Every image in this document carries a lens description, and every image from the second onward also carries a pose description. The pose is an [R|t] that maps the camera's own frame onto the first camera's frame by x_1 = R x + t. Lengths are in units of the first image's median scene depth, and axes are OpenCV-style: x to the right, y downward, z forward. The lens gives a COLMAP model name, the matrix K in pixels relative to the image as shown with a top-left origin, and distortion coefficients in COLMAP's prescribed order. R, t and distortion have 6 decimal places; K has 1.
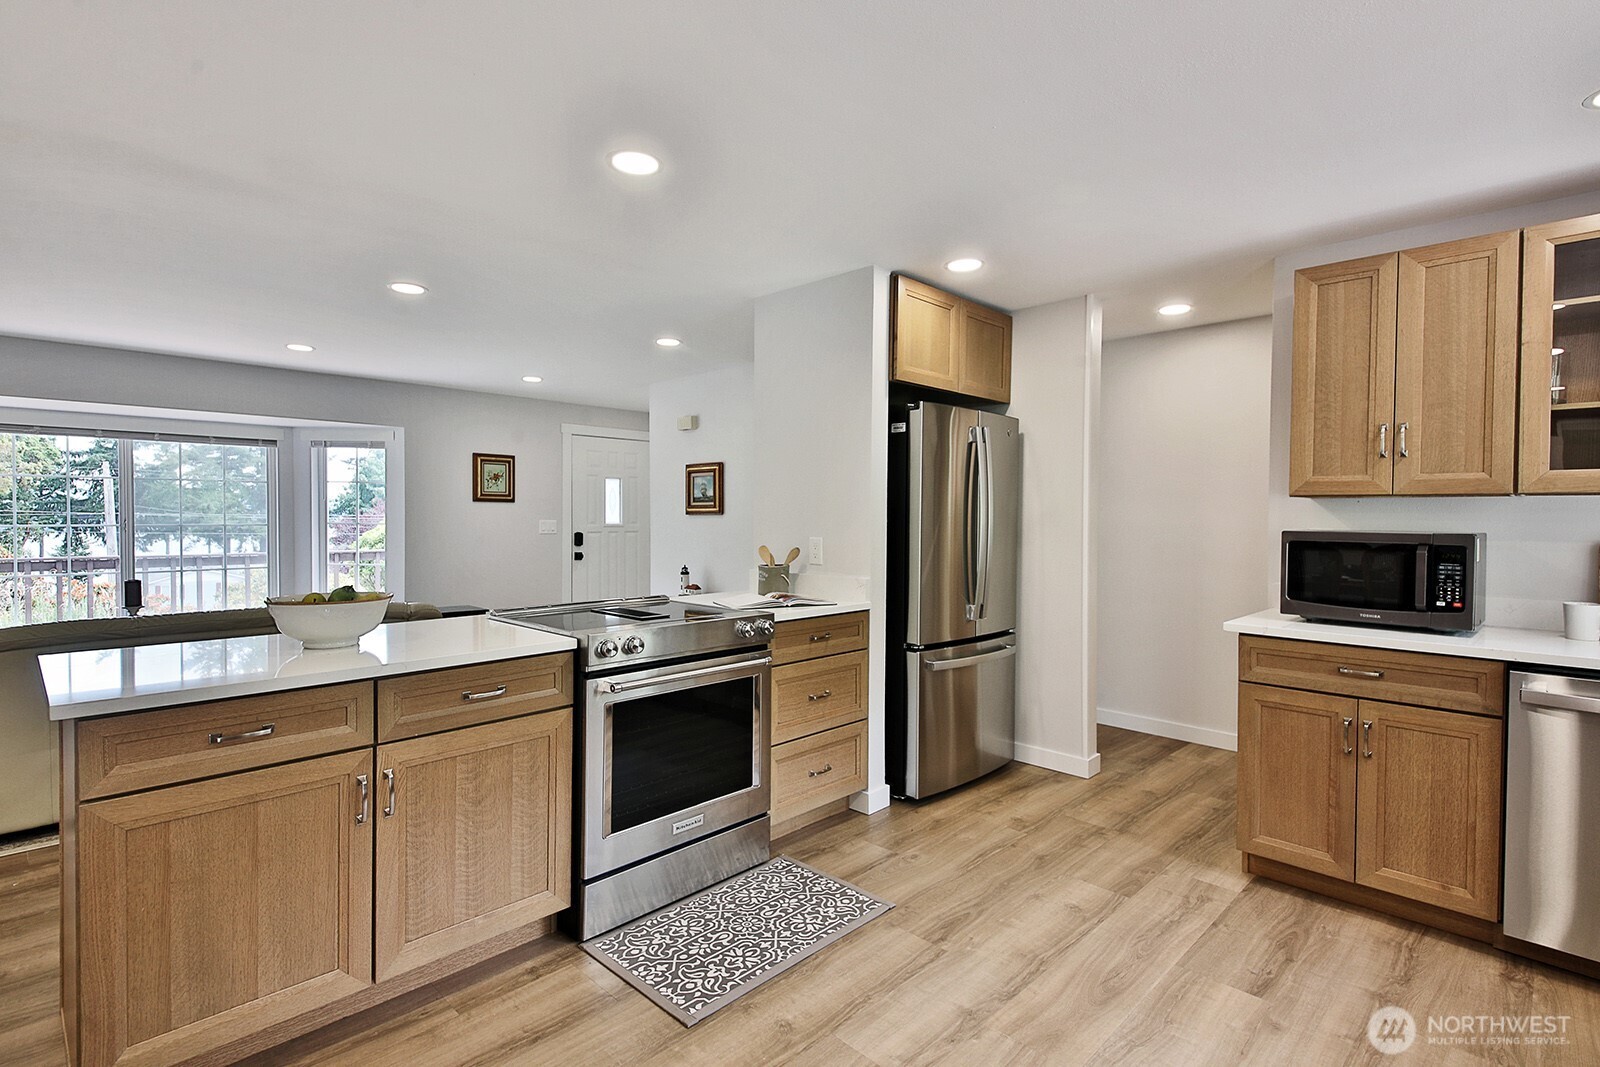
lens RADIAL K [[776.3, 0, 800.0], [0, 776.3, 533.5], [0, 0, 1]] dist [0.063926, -0.035694]
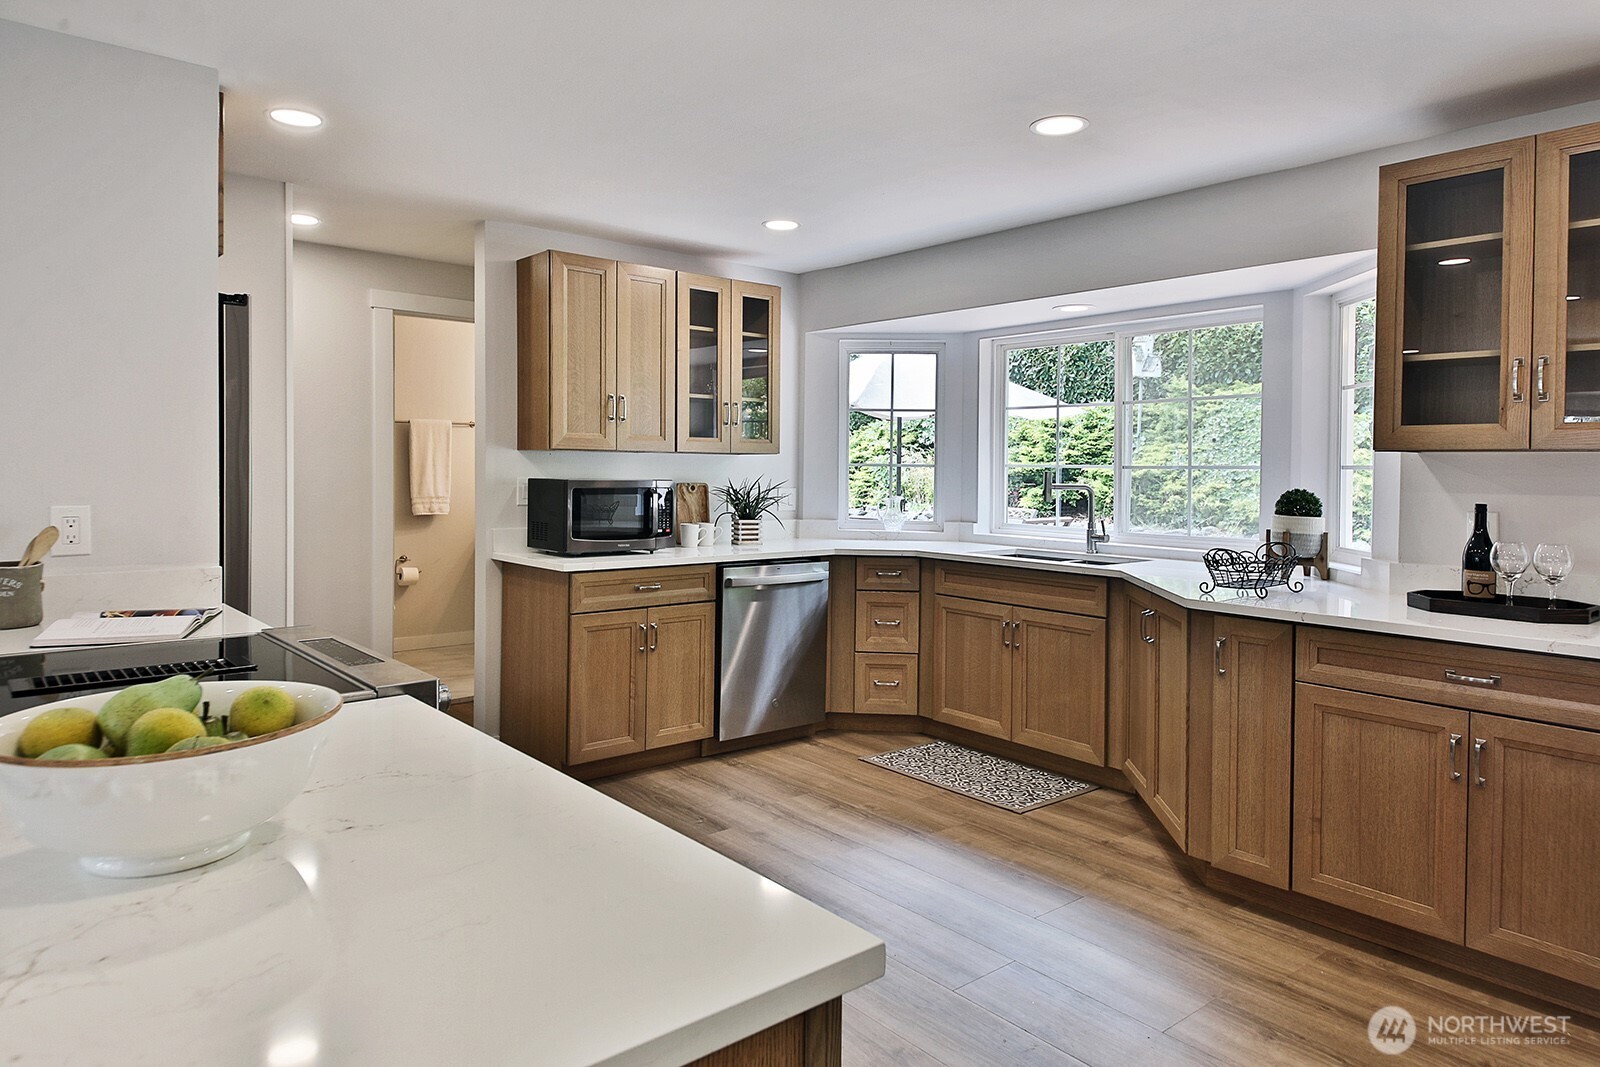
lens RADIAL K [[988.5, 0, 798.9], [0, 988.5, 480.5], [0, 0, 1]] dist [0.002270, 0.000020]
pose [[0.087988, -0.017133, 0.995974, -0.714454], [0.013188, 0.999784, 0.016033, -0.018784], [-0.996034, 0.011724, 0.088195, 0.491124]]
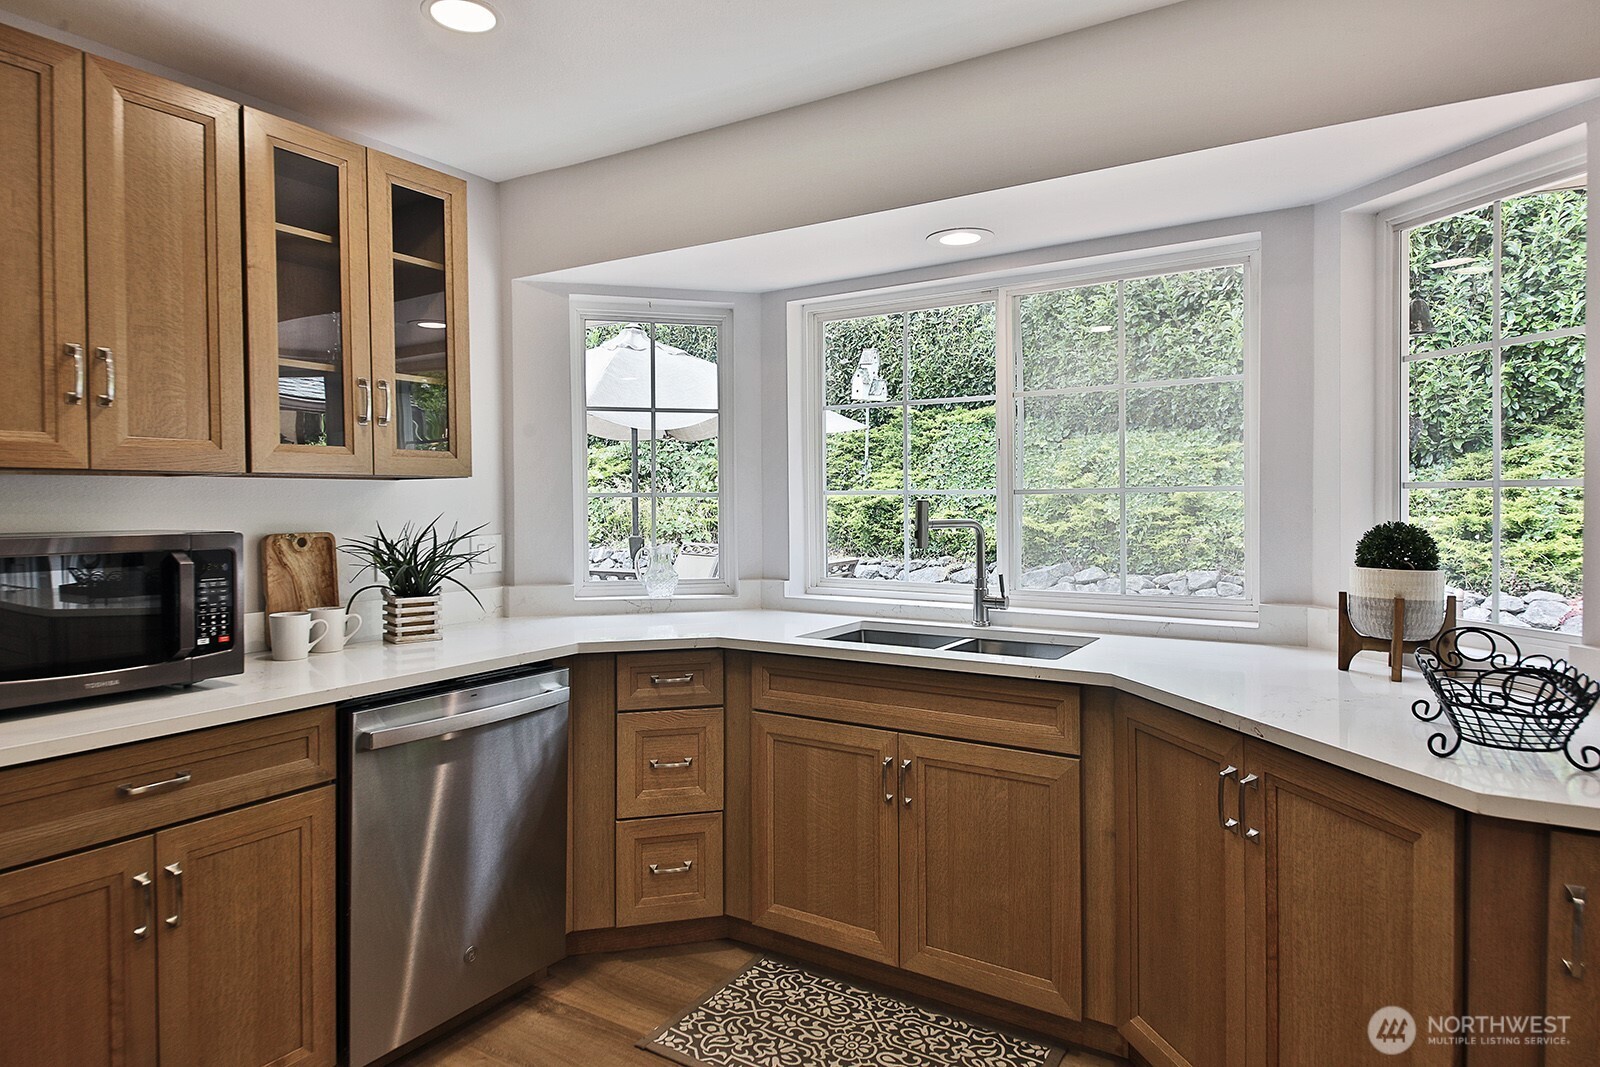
lens RADIAL K [[935.5, 0, 765.1], [0, 935.5, 514.2], [0, 0, 1]] dist [0.065933, -0.065234]
pose [[-0.190633, -0.018497, 0.981487, -0.027515], [0.028873, 0.999284, 0.024440, -0.016269], [-0.981237, 0.032998, -0.189962, 0.563489]]
